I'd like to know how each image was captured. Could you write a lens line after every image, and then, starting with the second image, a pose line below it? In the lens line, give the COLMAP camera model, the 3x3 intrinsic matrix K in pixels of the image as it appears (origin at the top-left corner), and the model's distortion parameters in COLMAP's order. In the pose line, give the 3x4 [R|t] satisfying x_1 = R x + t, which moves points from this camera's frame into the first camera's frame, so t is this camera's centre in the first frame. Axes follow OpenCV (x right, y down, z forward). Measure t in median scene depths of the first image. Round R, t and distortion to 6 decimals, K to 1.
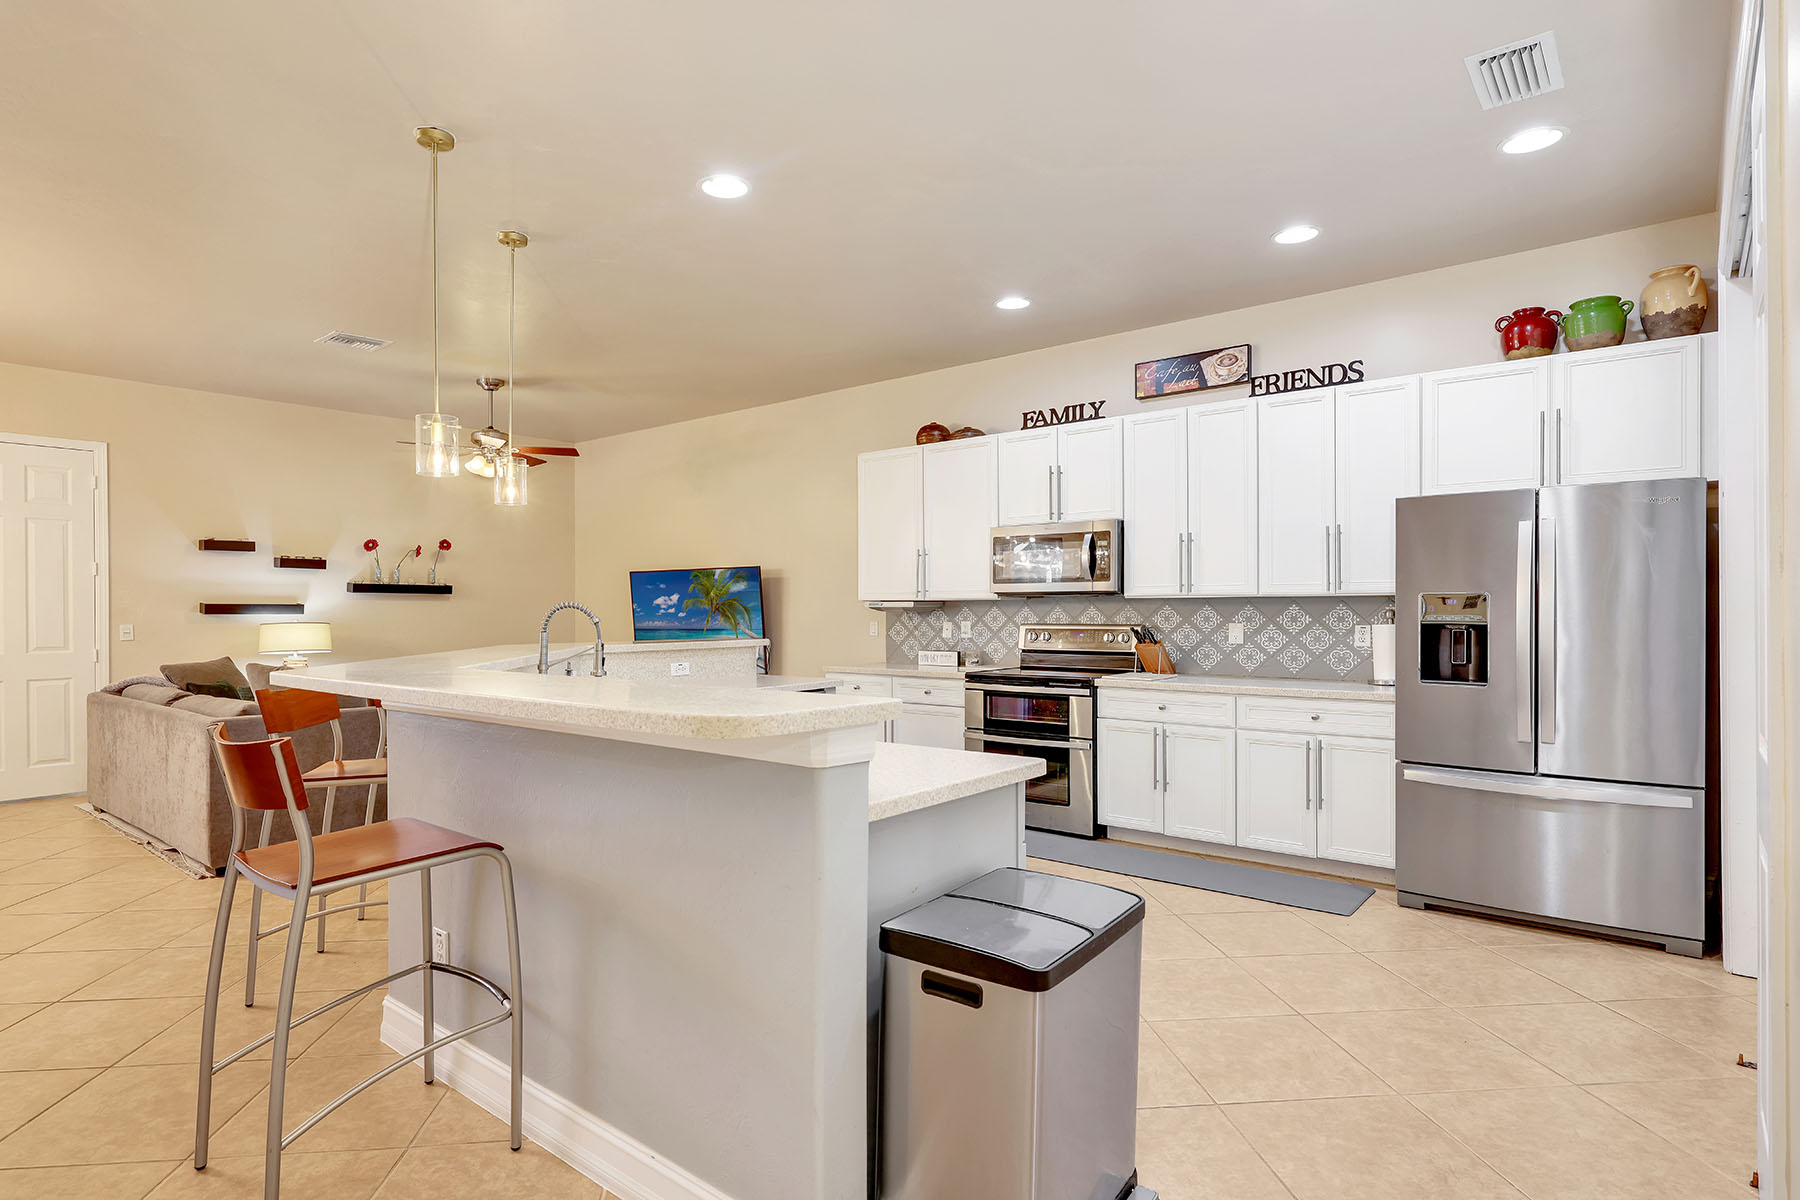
lens RADIAL K [[949.5, 0, 900.0], [0, 949.5, 600.0], [0, 0, 1]] dist [0.000023, 0.000097]
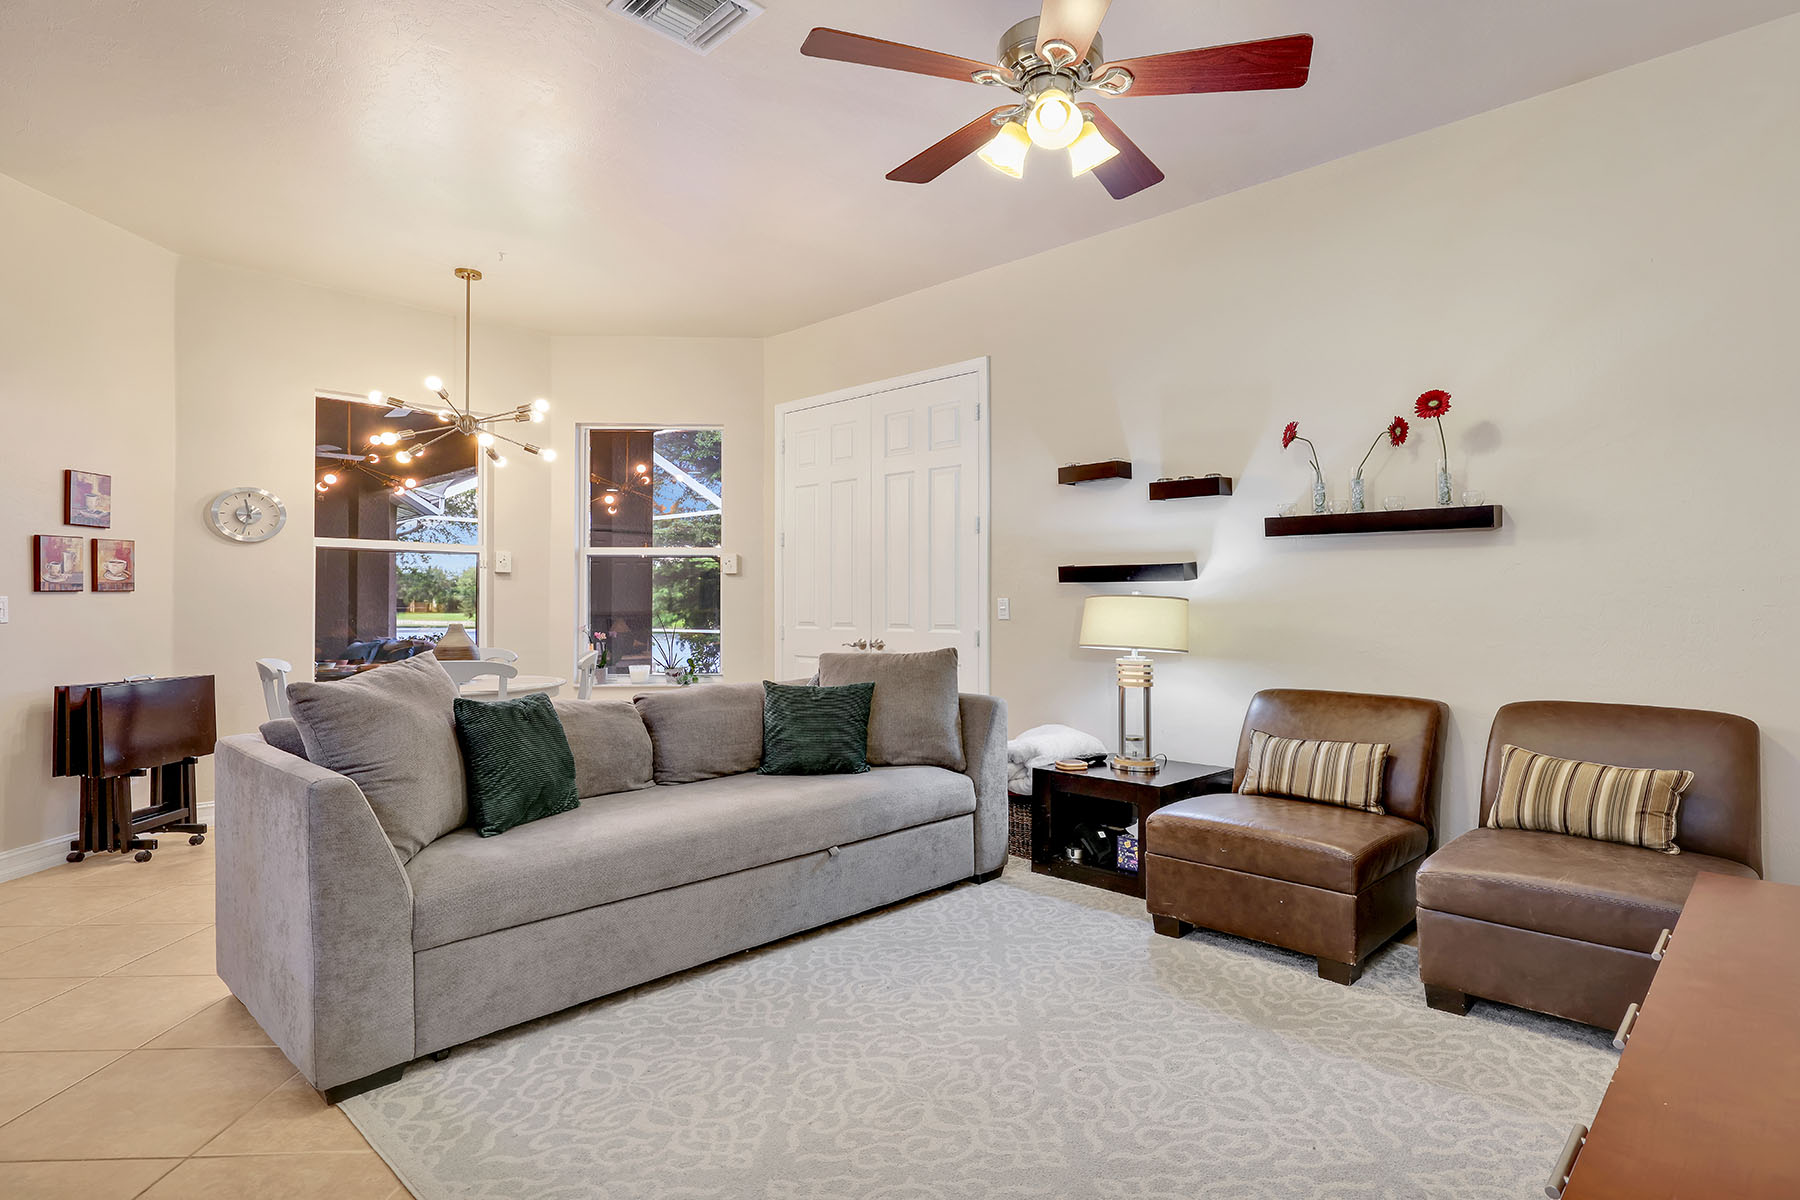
lens RADIAL K [[936.5, 0, 973.6], [0, 936.5, 602.0], [0, 0, 1]] dist [-0.000918, -0.000152]
pose [[-0.045613, -0.003965, -0.998951, -0.110168], [0.007642, 0.999961, -0.004317, 0.038217], [0.998930, -0.007831, -0.045581, 1.207721]]
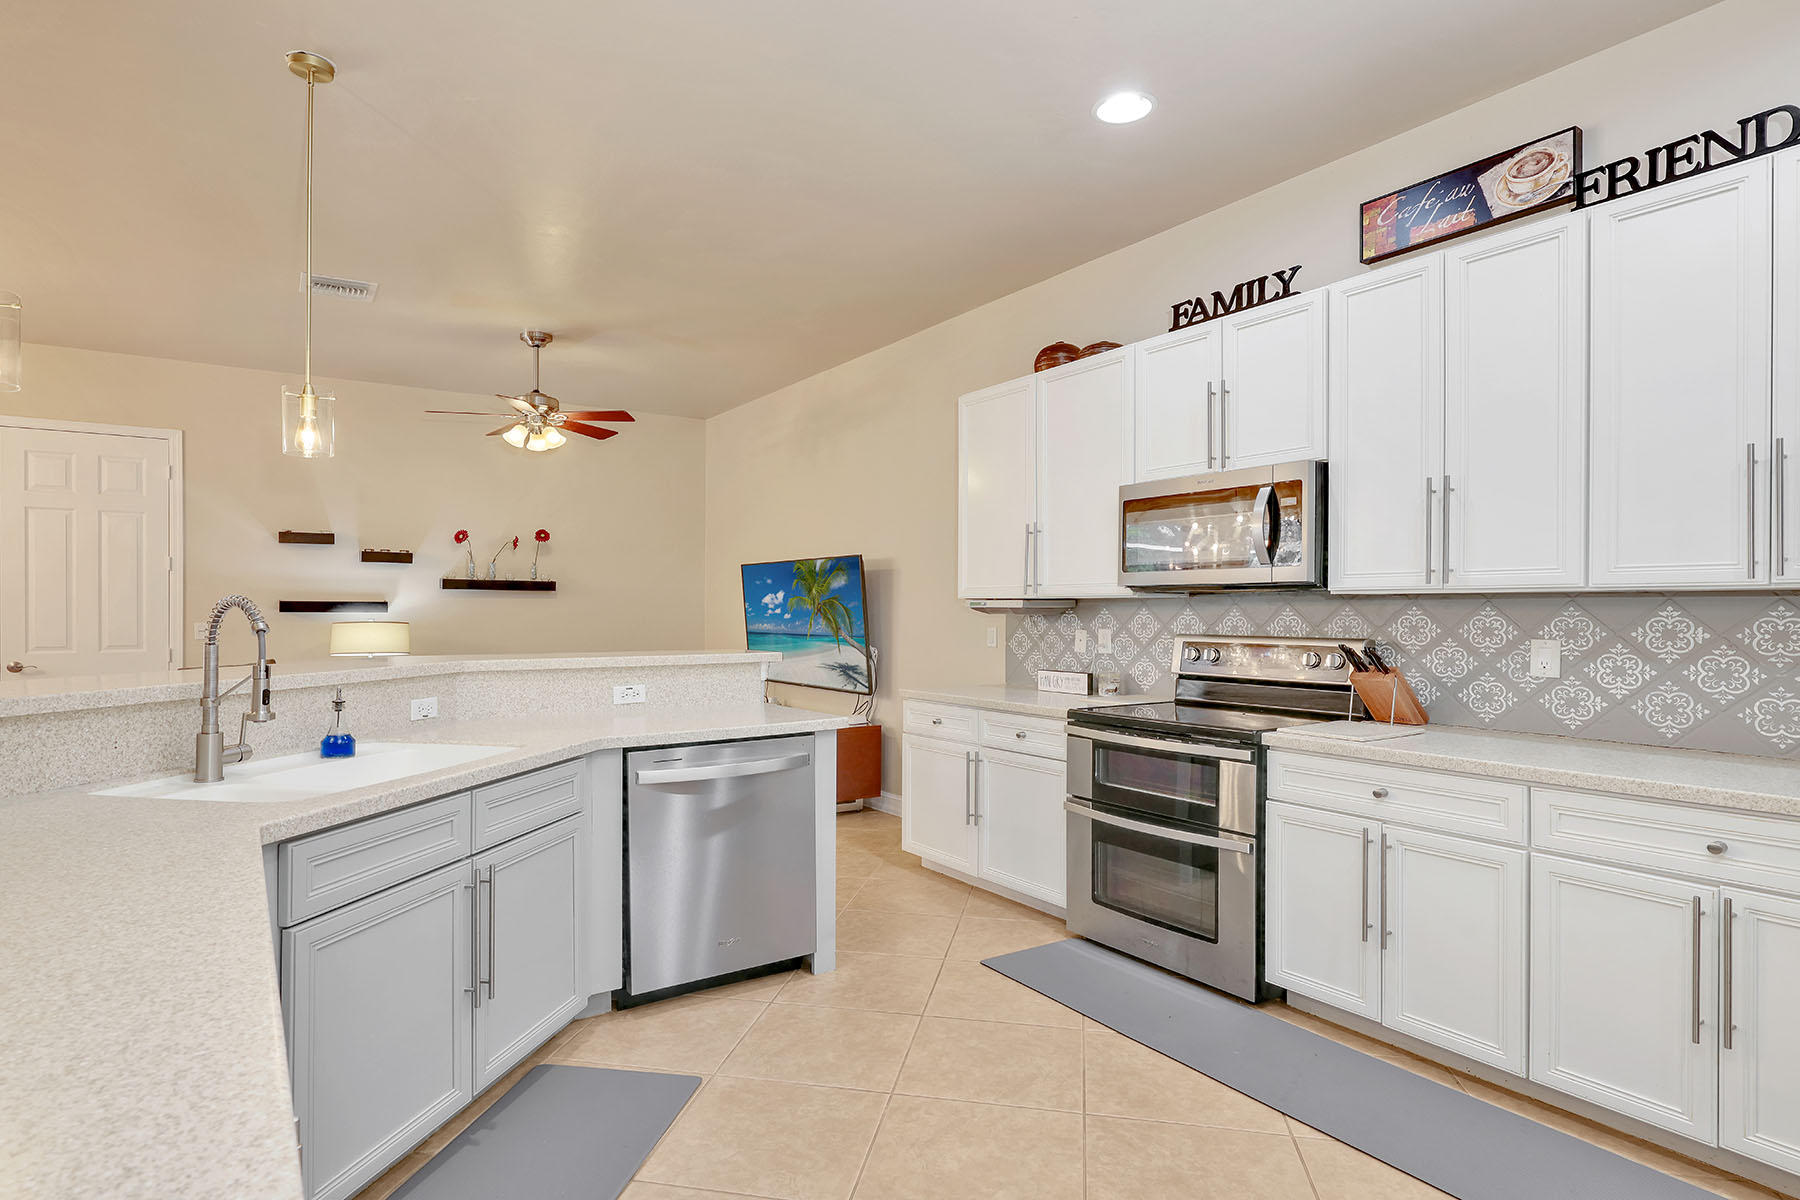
lens RADIAL K [[966.9, 0, 896.2], [0, 966.9, 608.3], [0, 0, 1]] dist [-0.003501, 0.002495]
pose [[0.957502, 0.004902, -0.288384, 0.146098], [-0.002637, 0.999963, 0.008240, 0.002353], [0.288413, -0.007129, 0.957479, 0.335017]]
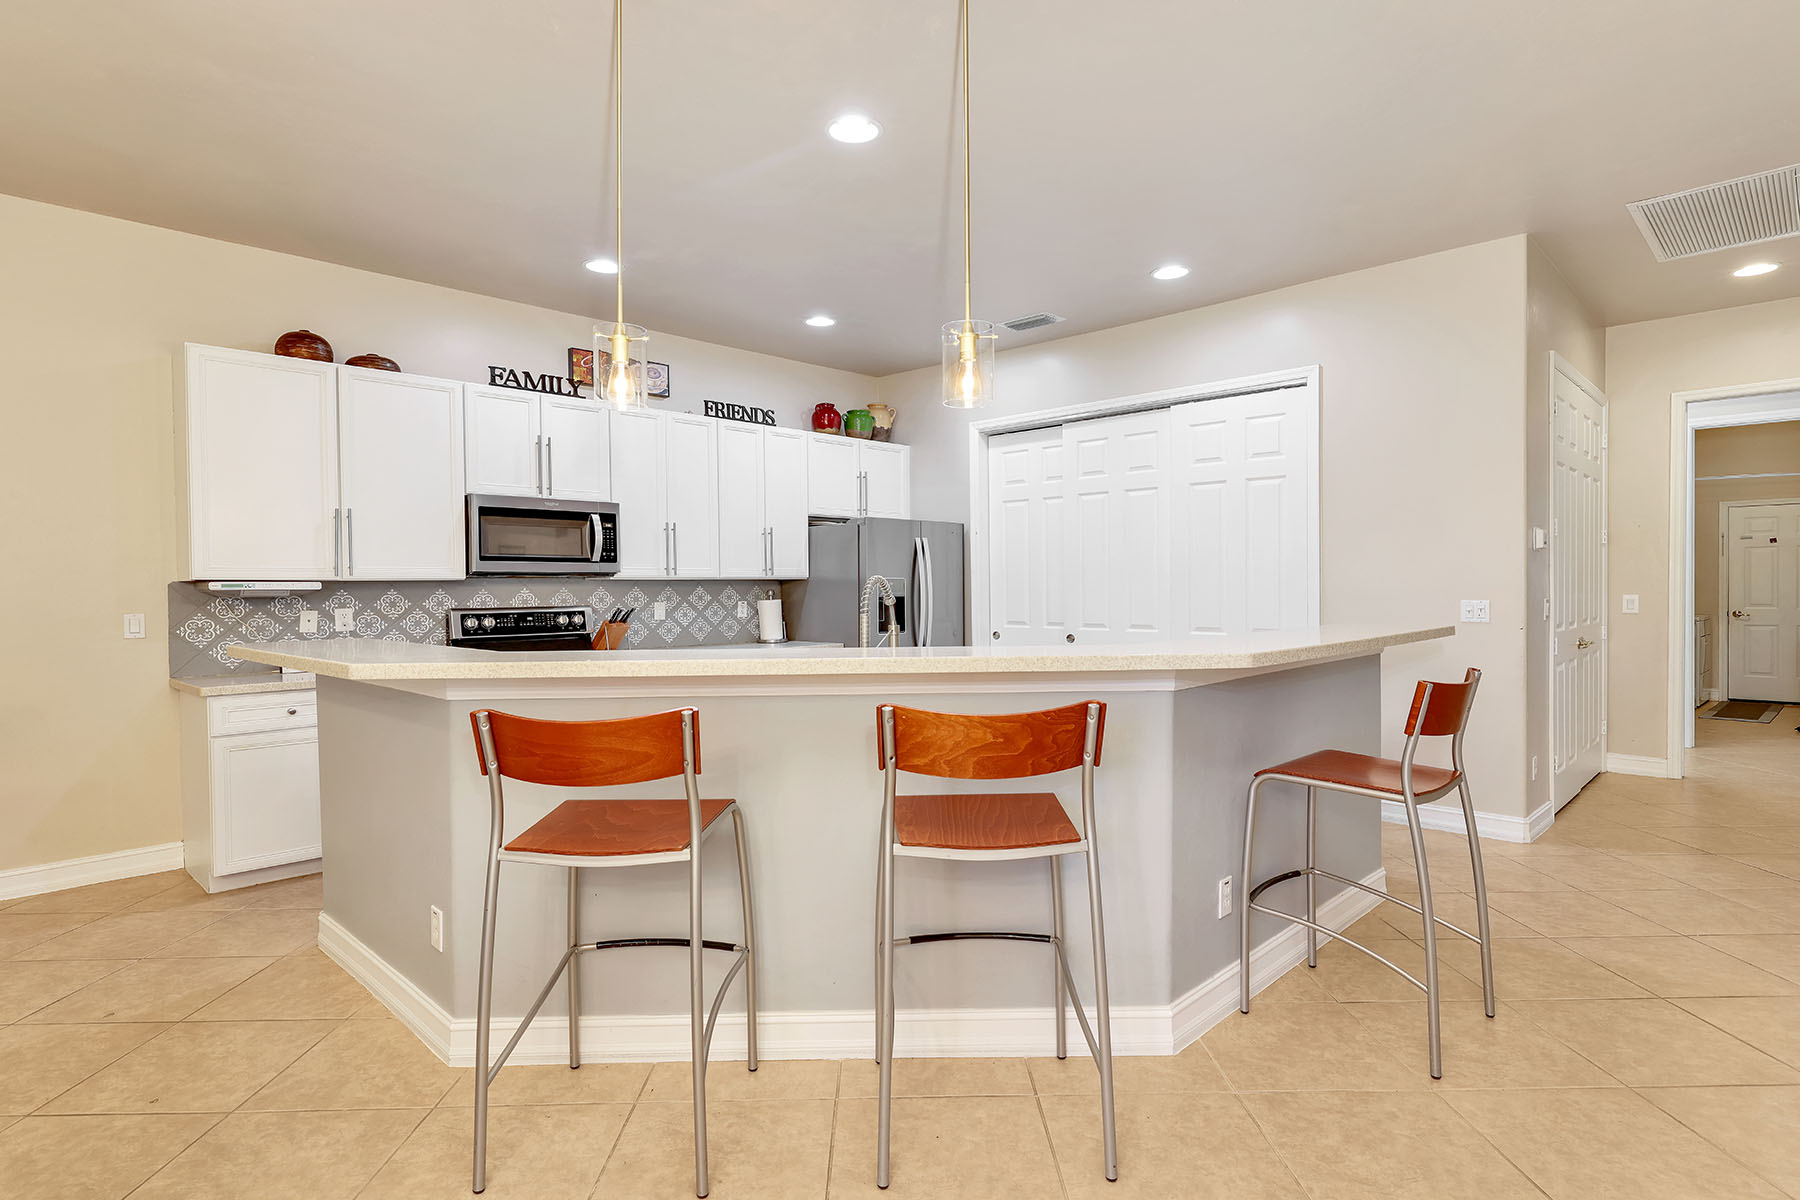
lens RADIAL K [[945.4, 0, 863.3], [0, 945.4, 596.0], [0, 0, 1]] dist [0.000762, 0.000167]
pose [[0.110950, -0.006080, 0.993807, -0.726120], [0.001247, 0.999981, 0.005979, 0.009629], [-0.993825, 0.000576, 0.110955, 0.588567]]
